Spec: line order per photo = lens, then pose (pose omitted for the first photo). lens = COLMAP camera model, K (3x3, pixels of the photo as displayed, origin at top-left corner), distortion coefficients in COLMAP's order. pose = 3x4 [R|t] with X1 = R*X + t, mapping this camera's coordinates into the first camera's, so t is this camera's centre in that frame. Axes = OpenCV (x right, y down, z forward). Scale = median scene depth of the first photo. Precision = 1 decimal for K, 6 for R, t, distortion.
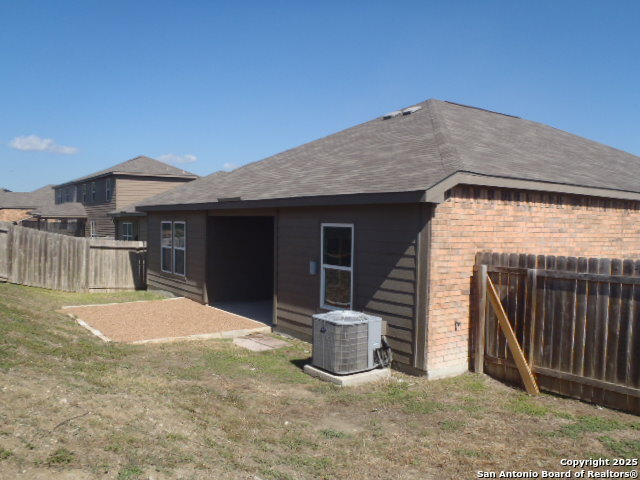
lens RADIAL K [[541.7, 0, 310.6], [0, 541.7, 234.3], [0, 0, 1]] dist [-0.070283, 0.046884]
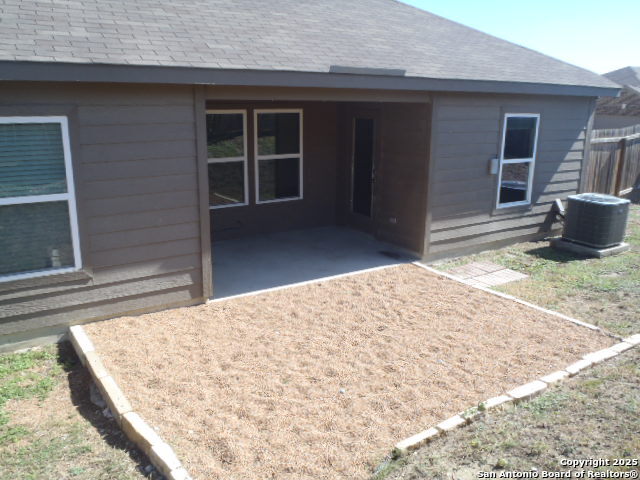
lens RADIAL K [[541.7, 0, 315.0], [0, 541.7, 243.1], [0, 0, 1]] dist [-0.070283, 0.046884]
pose [[0.038771, -0.260180, 0.964781, -0.915434], [0.016183, 0.965544, 0.259736, -0.049215], [-0.999117, 0.005543, 0.041646, 1.322365]]
